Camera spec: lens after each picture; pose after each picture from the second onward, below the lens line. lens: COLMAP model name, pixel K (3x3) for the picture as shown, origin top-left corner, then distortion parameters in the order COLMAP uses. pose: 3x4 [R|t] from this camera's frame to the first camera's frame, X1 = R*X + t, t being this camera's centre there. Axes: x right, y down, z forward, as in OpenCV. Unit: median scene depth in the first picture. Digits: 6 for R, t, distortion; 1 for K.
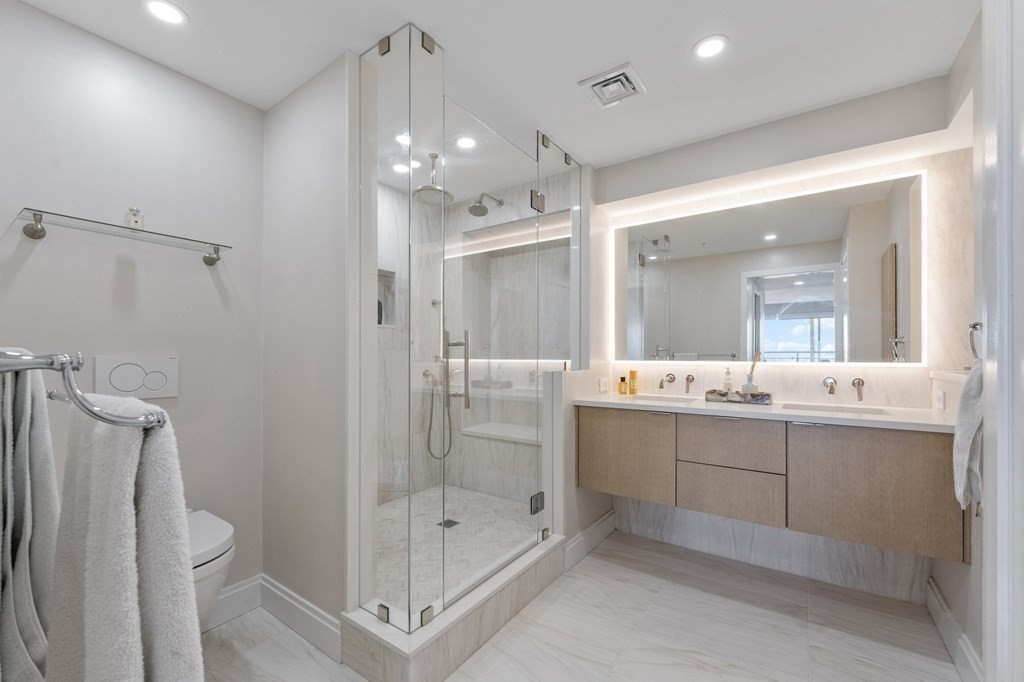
lens RADIAL K [[420.1, 0, 523.1], [0, 420.1, 350.5], [0, 0, 1]] dist [-0.000236, -0.000249]
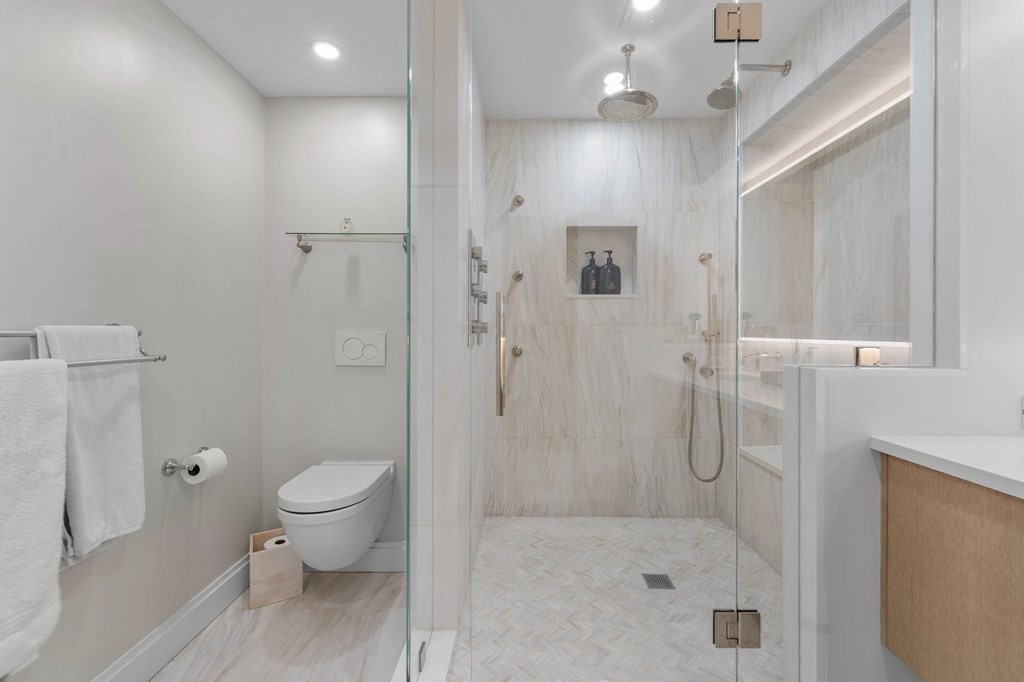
lens RADIAL K [[426.0, 0, 526.9], [0, 426.0, 330.5], [0, 0, 1]] dist [-0.000422, -0.000053]
pose [[0.545747, -0.002041, -0.837948, 0.288588], [0.006970, 0.999973, 0.002104, 0.005430], [0.837921, -0.006989, 0.545747, 0.461703]]
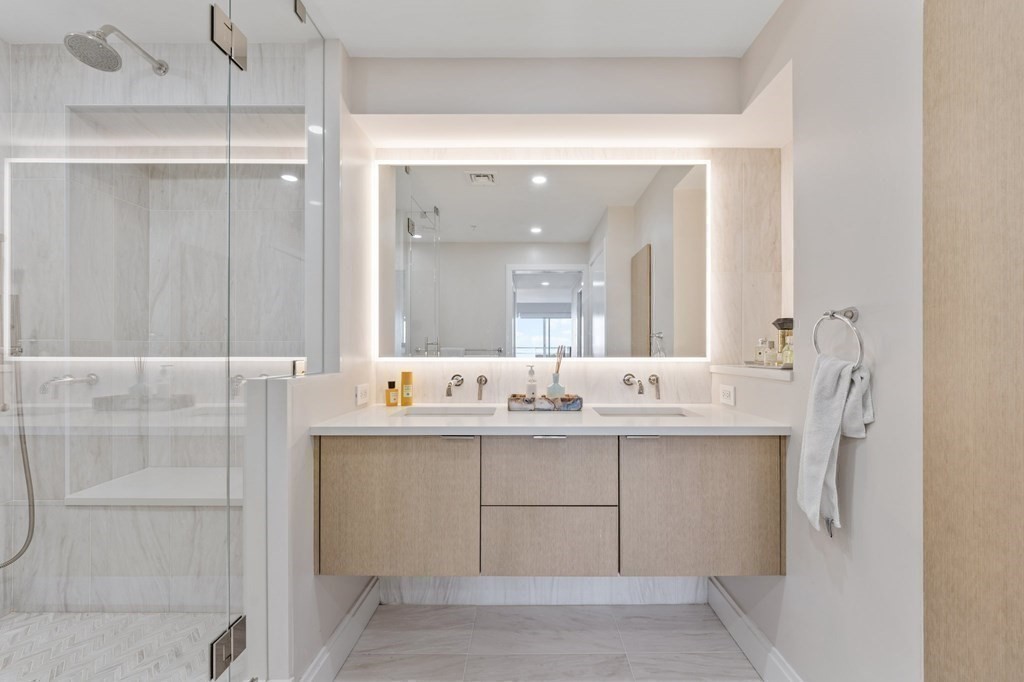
lens RADIAL K [[420.1, 0, 523.1], [0, 420.1, 350.5], [0, 0, 1]] dist [-0.000236, -0.000249]
pose [[0.837208, -0.000307, 0.546884, 0.048408], [-0.005273, 0.999949, 0.008634, 0.006466], [-0.546859, -0.010112, 0.837164, 0.353372]]
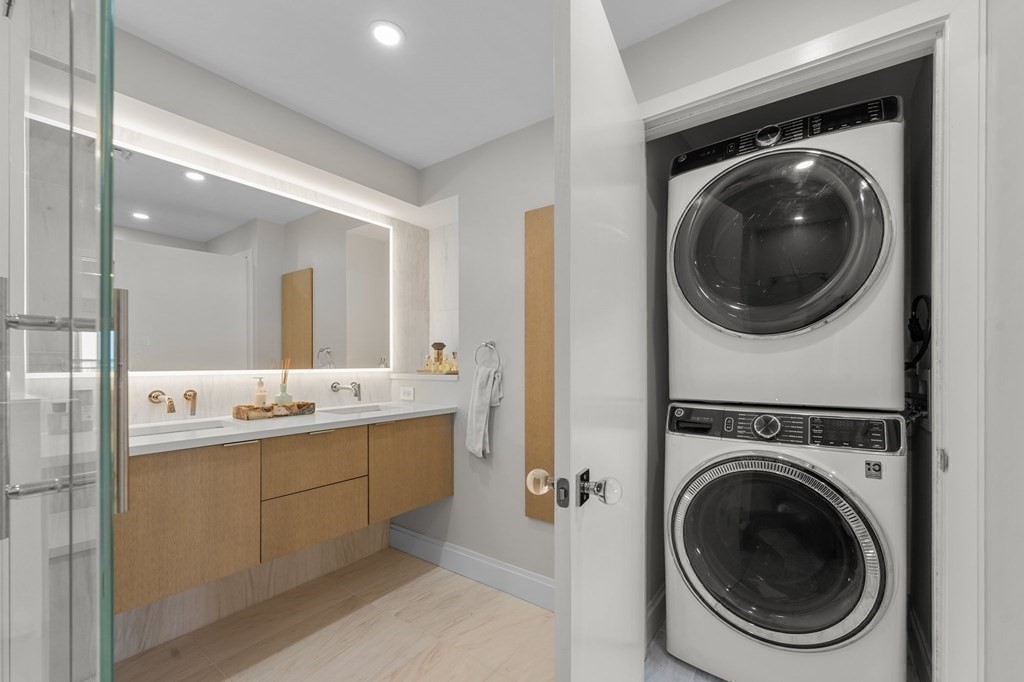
lens RADIAL K [[415.1, 0, 524.0], [0, 415.1, 361.7], [0, 0, 1]] dist [-0.000495, -0.000122]
pose [[0.043575, 0.002165, 0.999048, -0.312797], [-0.008738, 0.999960, -0.001786, 0.006629], [-0.999012, -0.008652, 0.043592, 0.434938]]
